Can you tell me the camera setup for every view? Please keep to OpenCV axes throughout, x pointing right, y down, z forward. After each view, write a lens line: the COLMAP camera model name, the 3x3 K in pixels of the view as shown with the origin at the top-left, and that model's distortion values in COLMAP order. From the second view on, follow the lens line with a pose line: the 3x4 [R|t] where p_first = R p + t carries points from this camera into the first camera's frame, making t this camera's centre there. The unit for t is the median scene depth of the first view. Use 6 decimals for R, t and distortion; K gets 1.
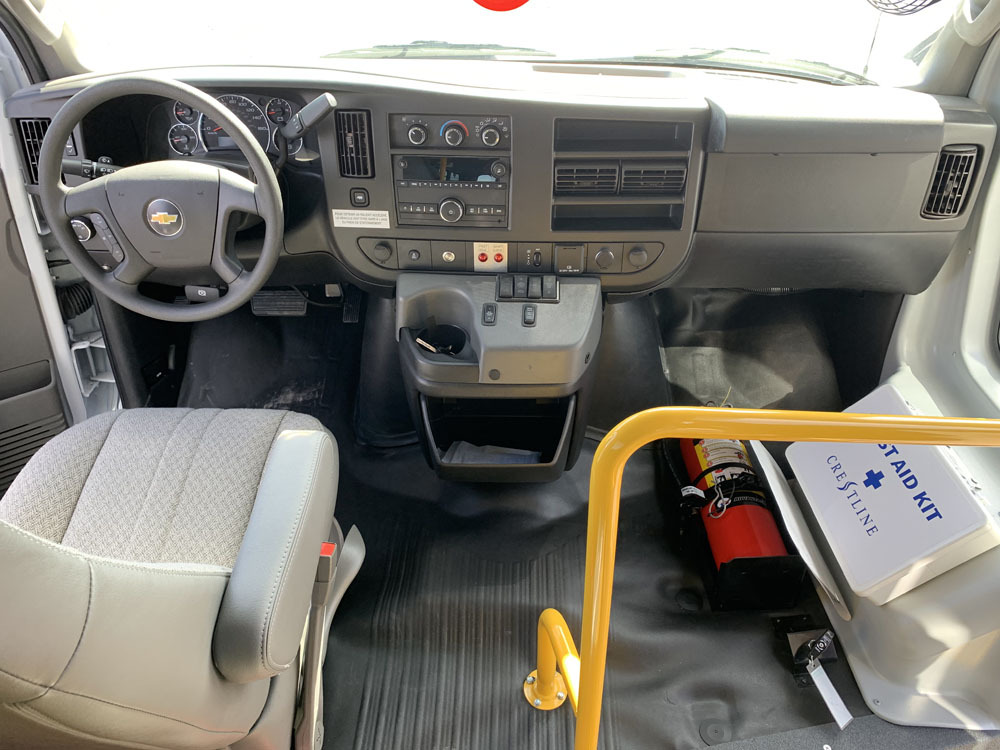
lens RADIAL K [[752.5, 0, 501.4], [0, 752.5, 367.6], [0, 0, 1]] dist [-0.005277, -0.002114]
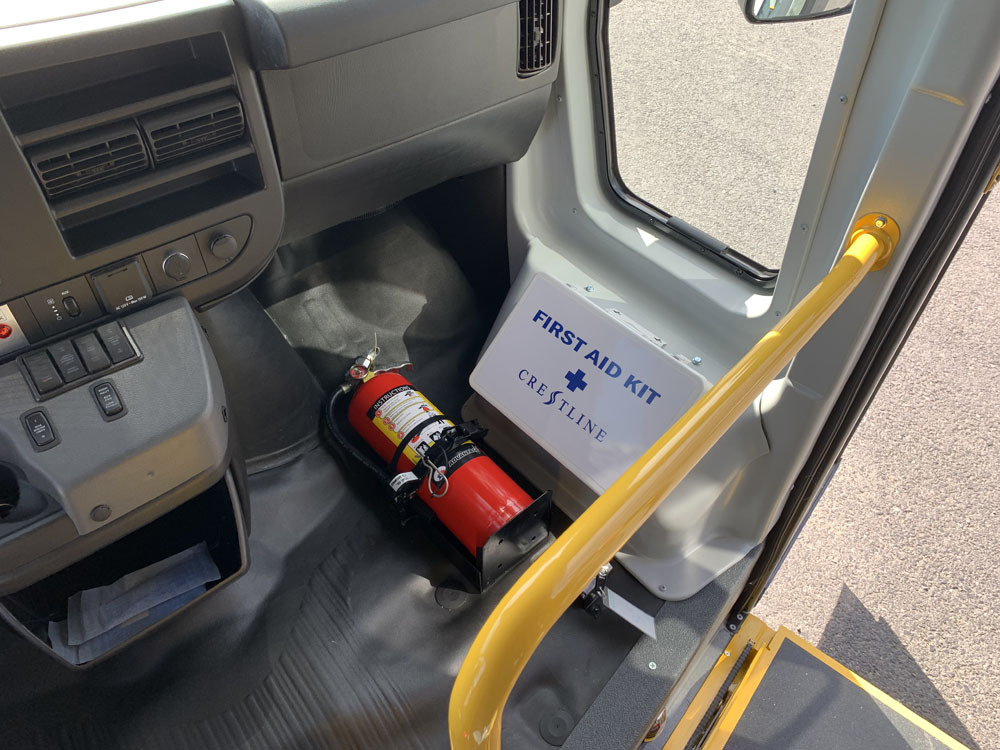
lens RADIAL K [[762.0, 0, 500.0], [0, 762.0, 375.0], [0, 0, 1]] dist [0.067922, -0.047881]
pose [[0.770863, -0.440266, 0.460366, 0.001238], [0.359255, 0.897284, 0.256550, -0.132952], [-0.526029, -0.032376, 0.849850, 0.272354]]
